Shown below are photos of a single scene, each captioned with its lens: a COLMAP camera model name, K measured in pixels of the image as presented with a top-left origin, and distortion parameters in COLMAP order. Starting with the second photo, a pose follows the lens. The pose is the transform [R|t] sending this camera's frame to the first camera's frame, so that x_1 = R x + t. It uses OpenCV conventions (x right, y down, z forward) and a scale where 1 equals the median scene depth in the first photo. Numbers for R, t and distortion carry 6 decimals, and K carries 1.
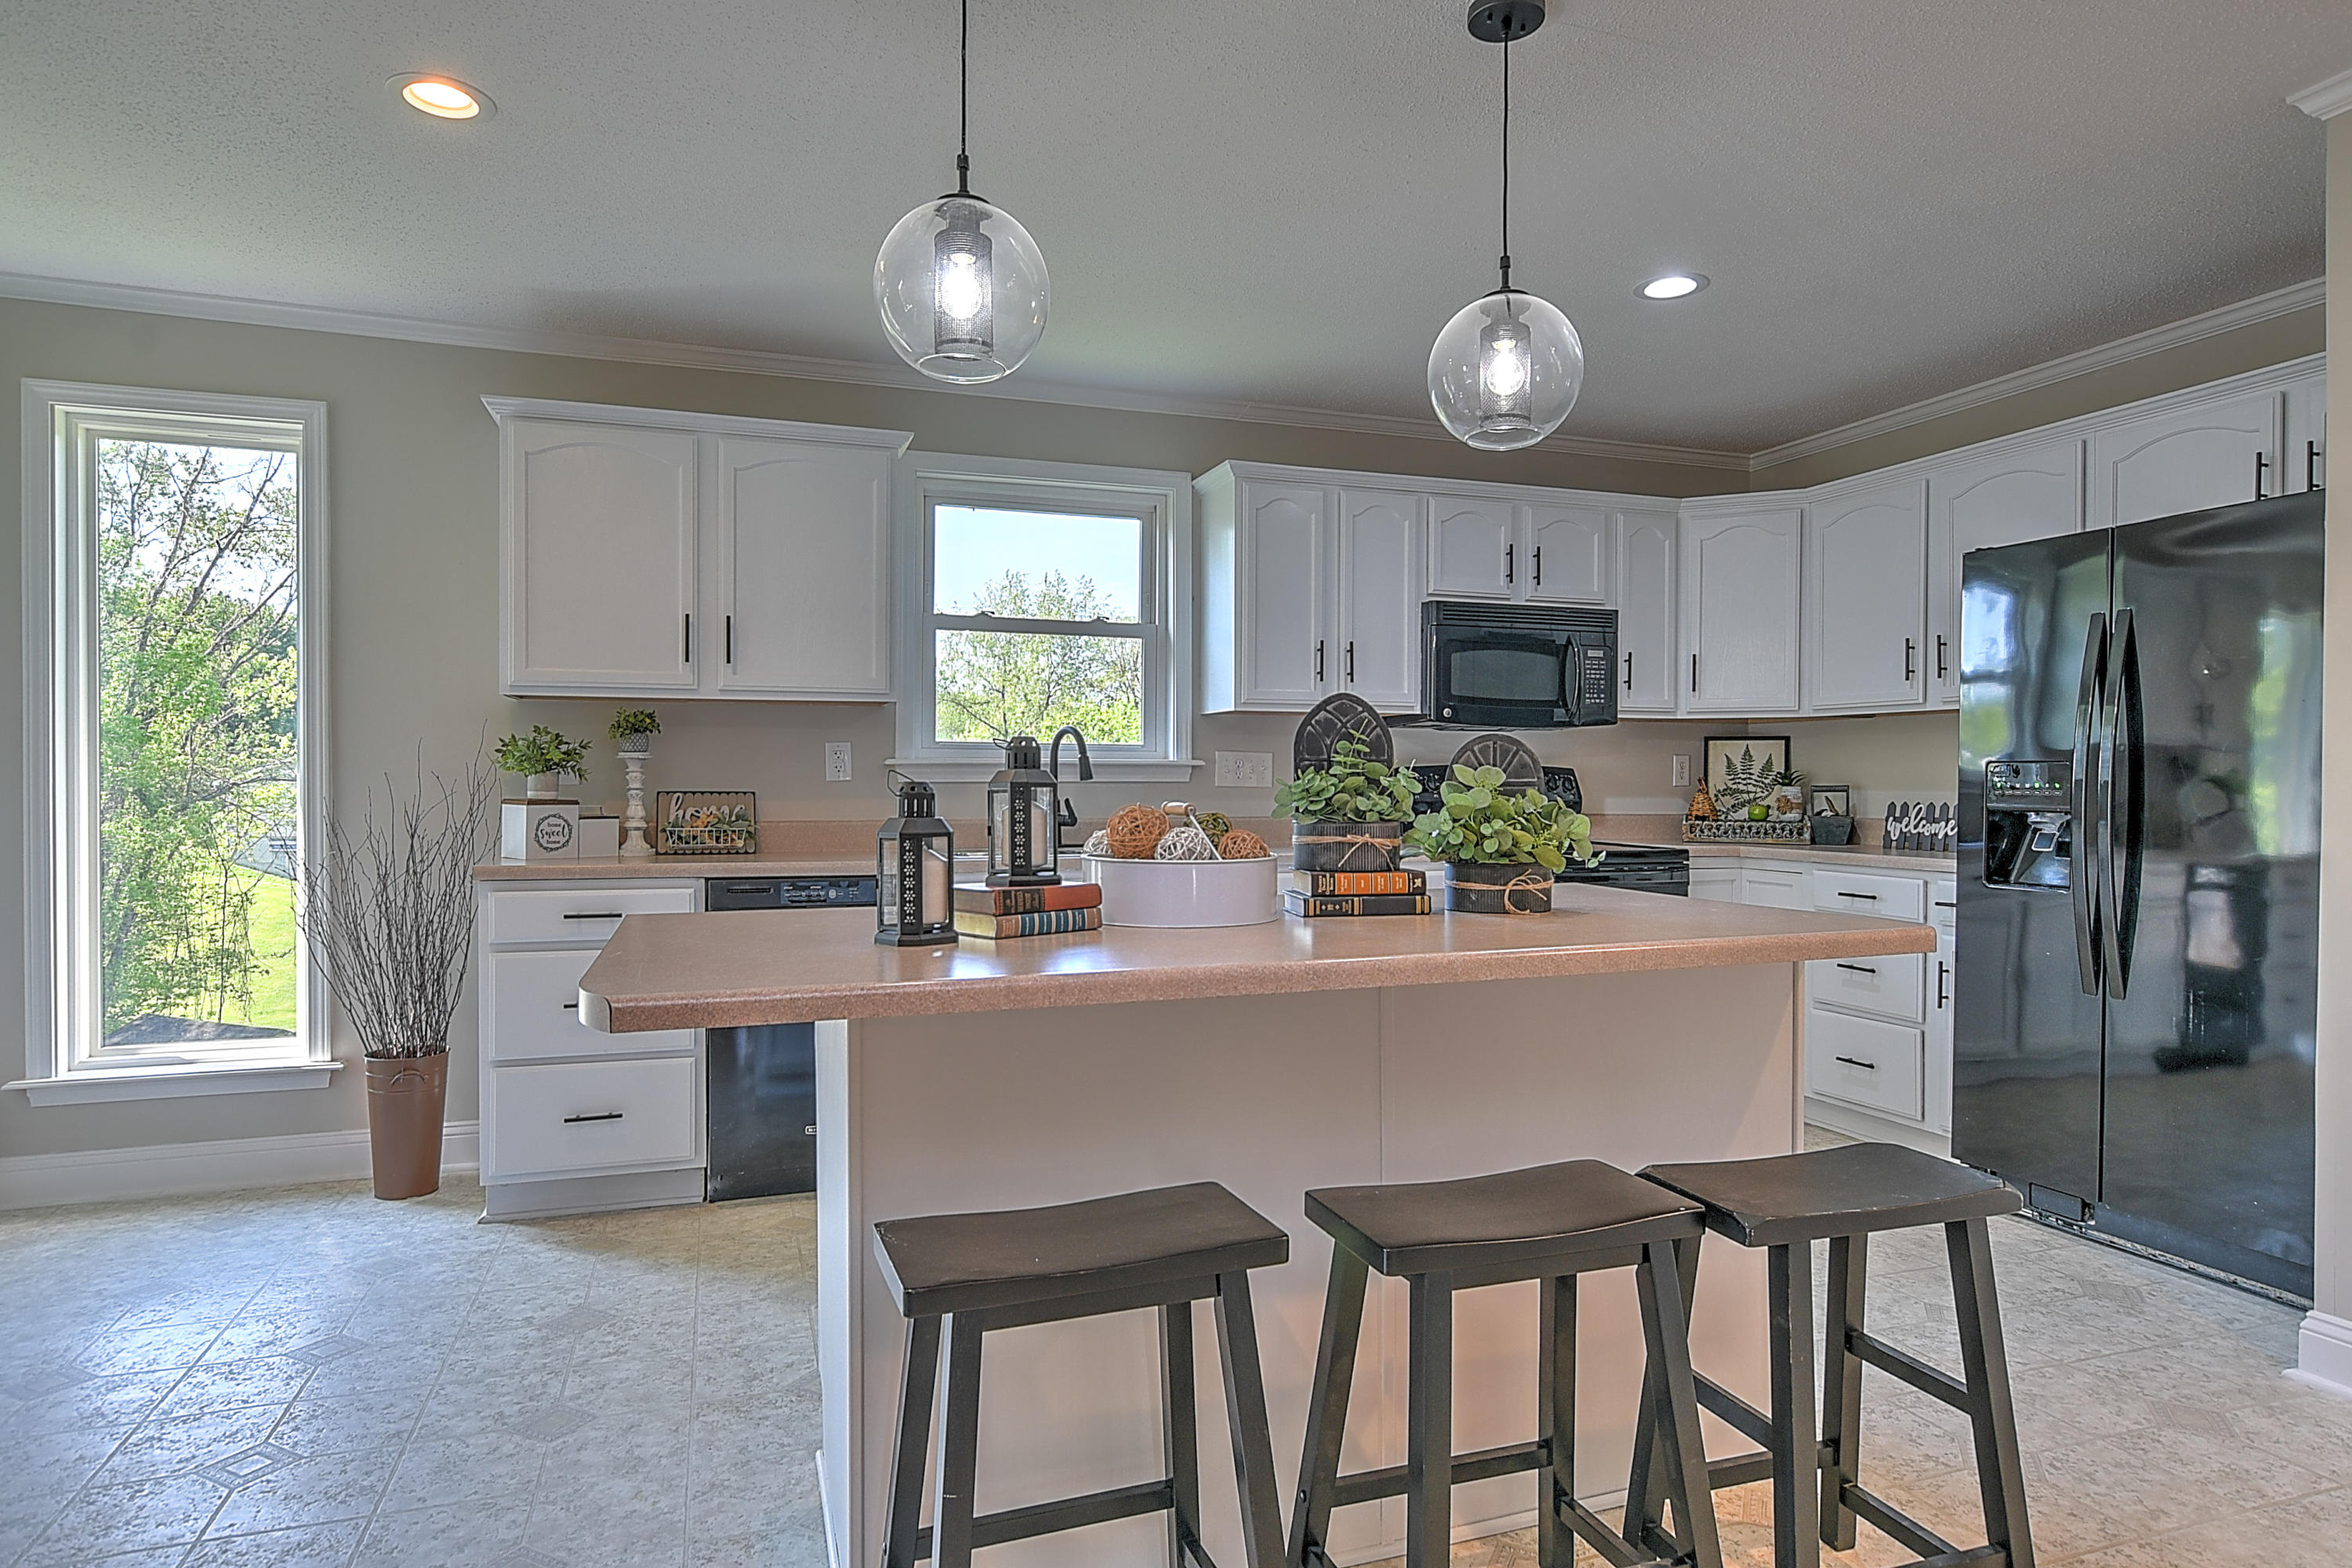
lens RADIAL K [[1297.5, 0, 1159.8], [0, 1297.5, 789.3], [0, 0, 1]] dist [-0.014971, 0.012780]
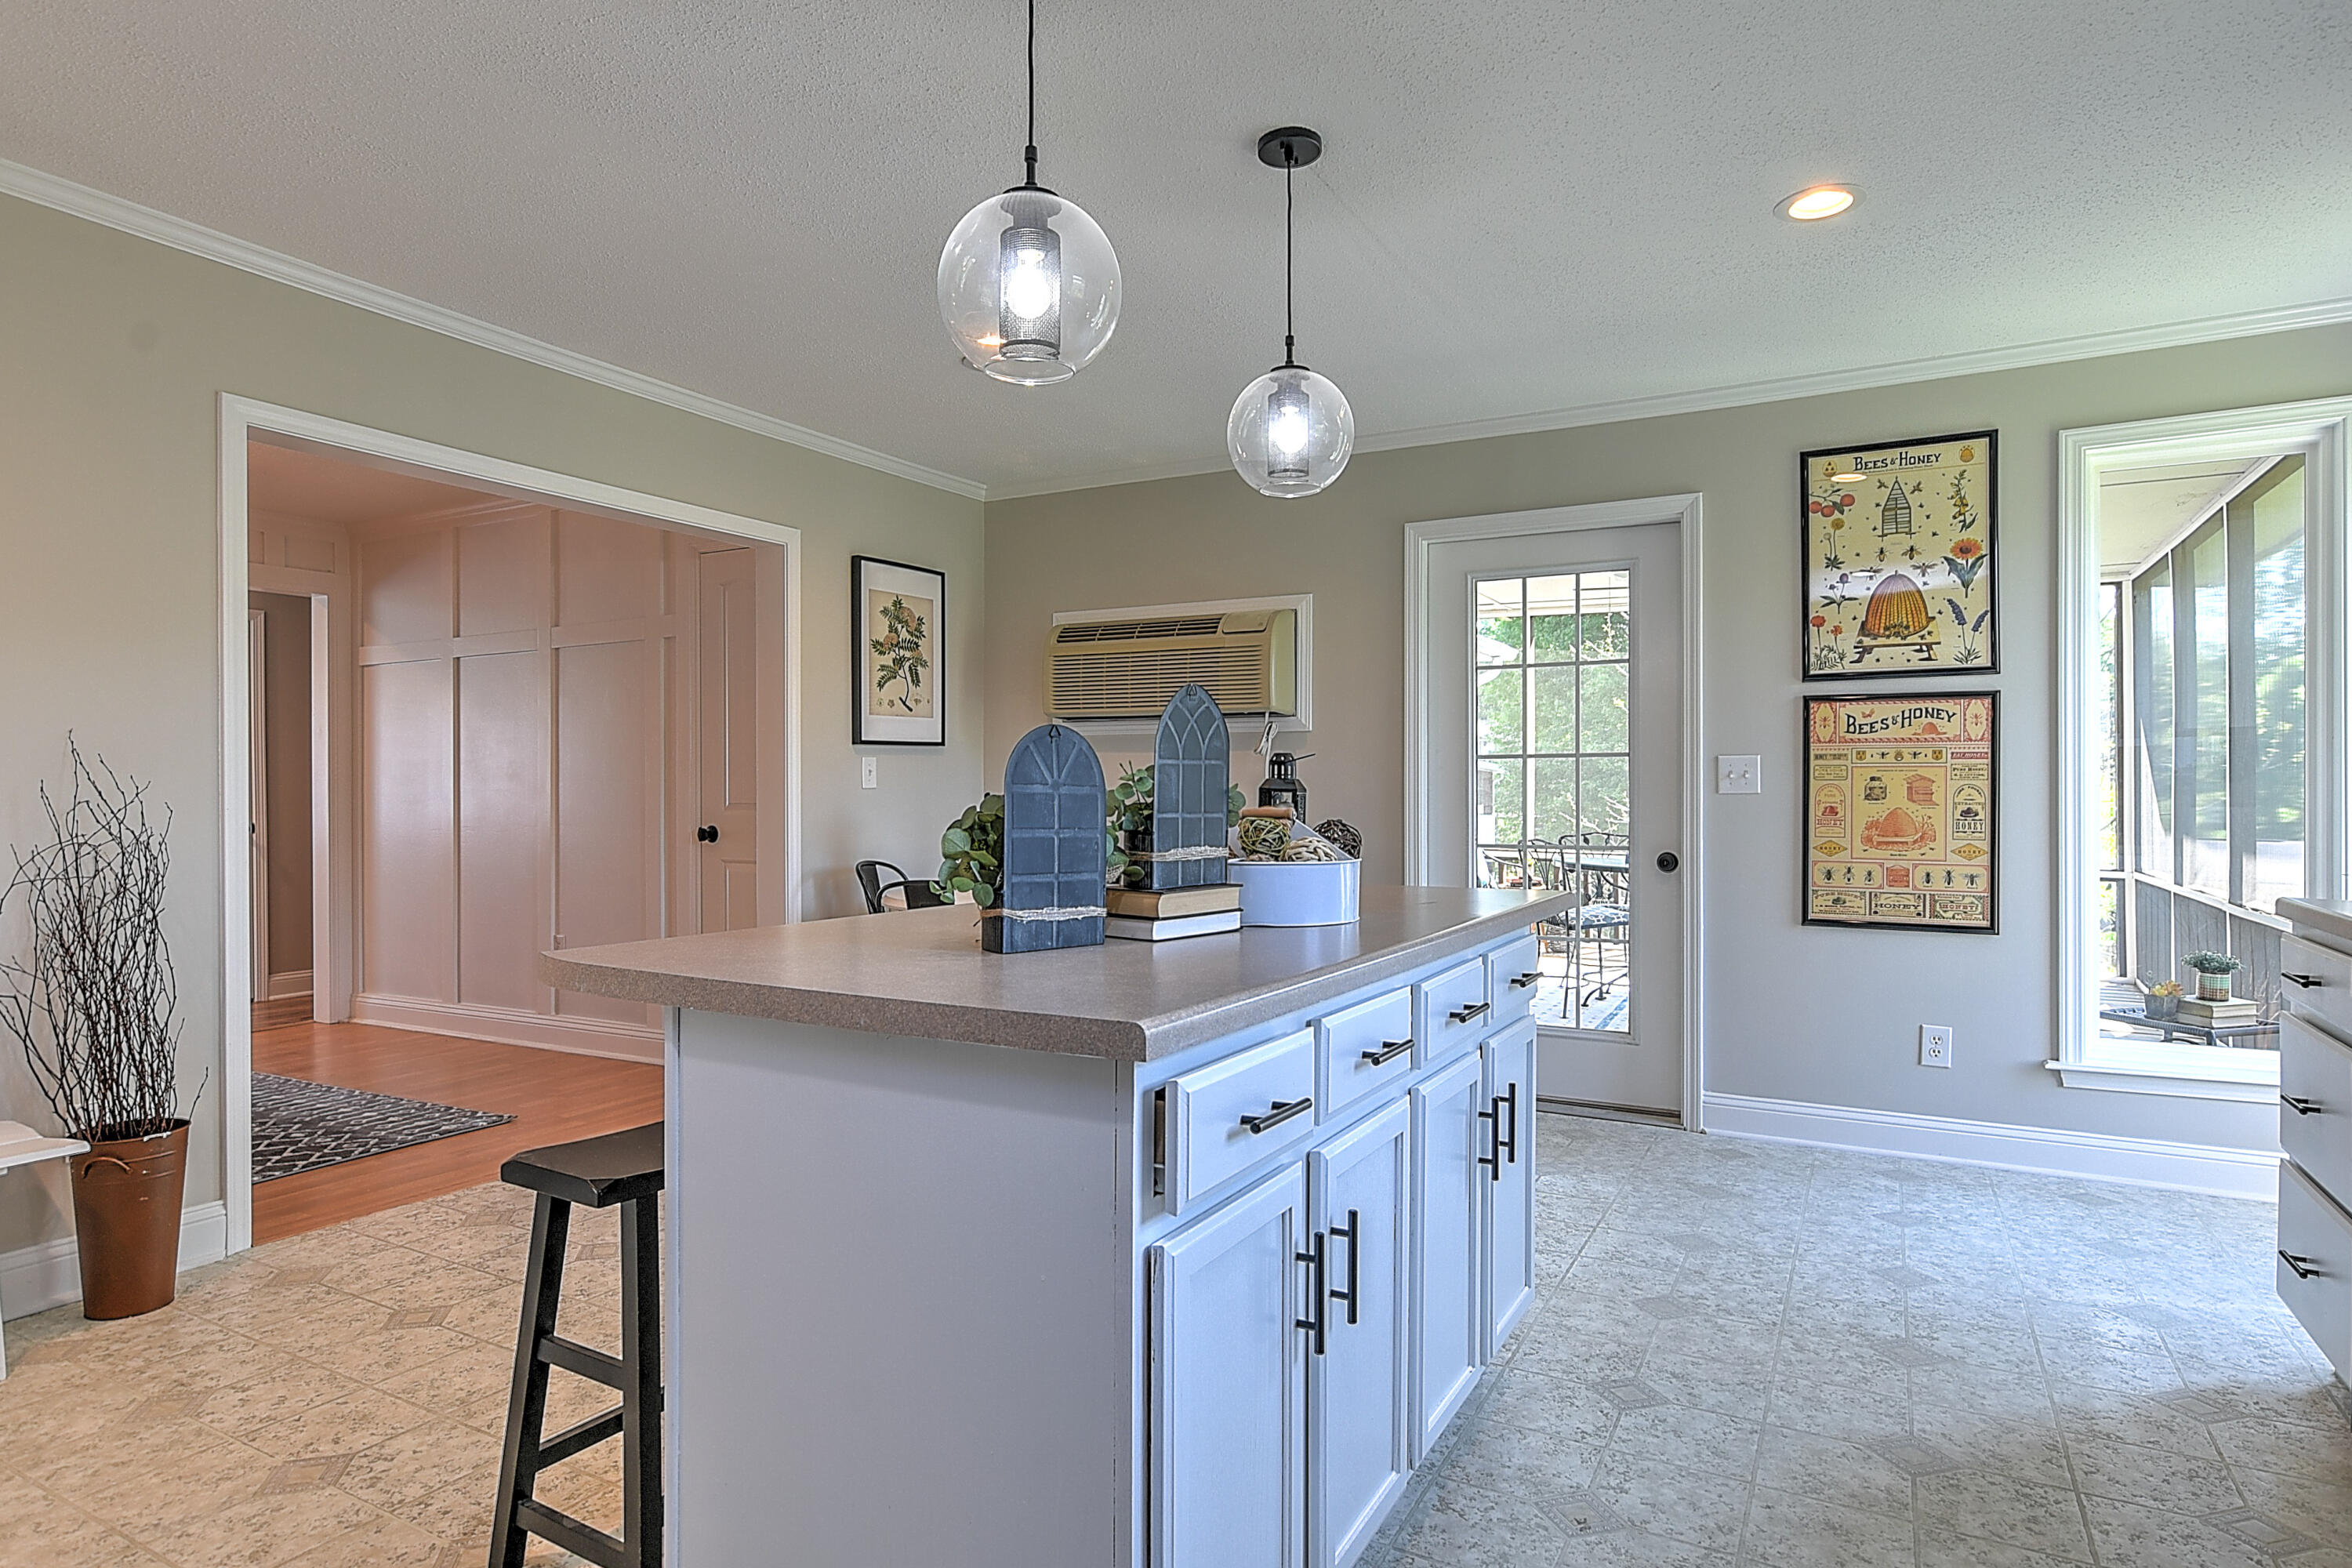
lens RADIAL K [[1297.5, 0, 1159.8], [0, 1297.5, 789.3], [0, 0, 1]] dist [-0.014971, 0.012780]
pose [[-0.744098, -0.002767, -0.668065, 0.462858], [-0.008014, 0.999956, 0.004785, -0.004842], [0.668022, 0.008914, -0.744088, 1.025943]]
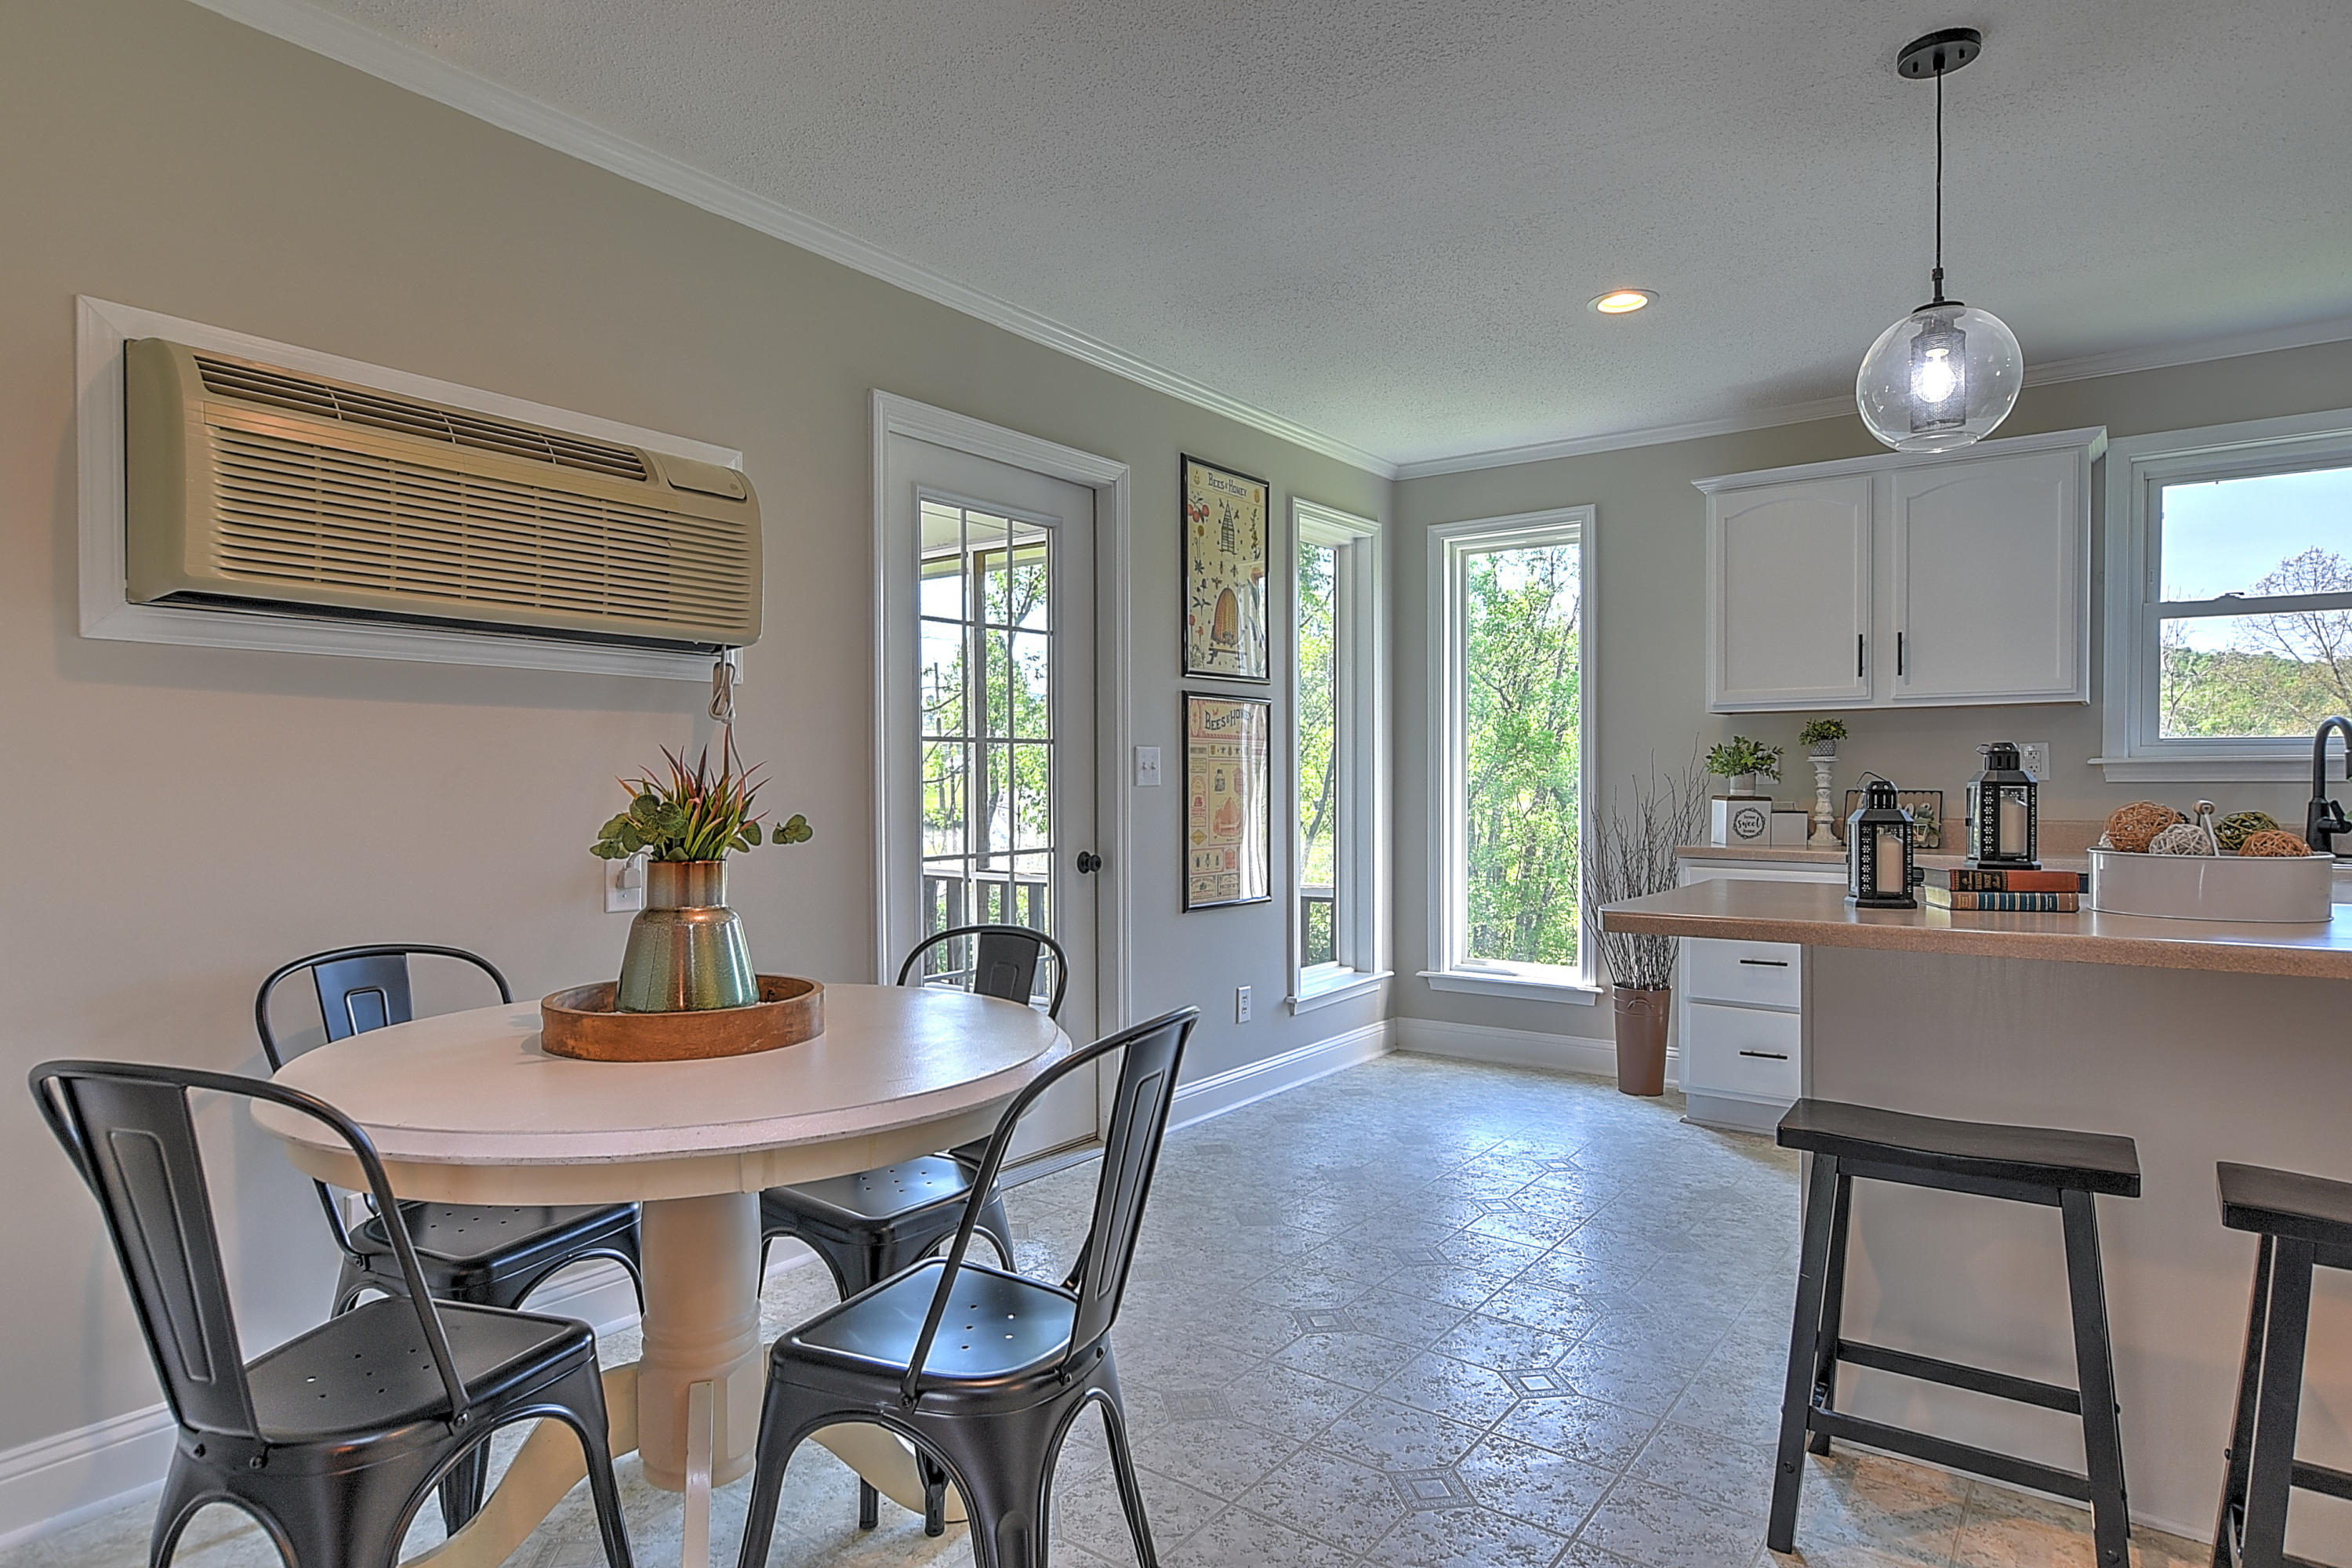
lens RADIAL K [[1297.5, 0, 1159.8], [0, 1297.5, 789.3], [0, 0, 1]] dist [-0.014971, 0.012780]
pose [[0.563332, 0.003775, -0.826222, 0.234256], [-0.004115, 0.999990, 0.001763, 0.001475], [0.826221, 0.002407, 0.563342, -0.154549]]
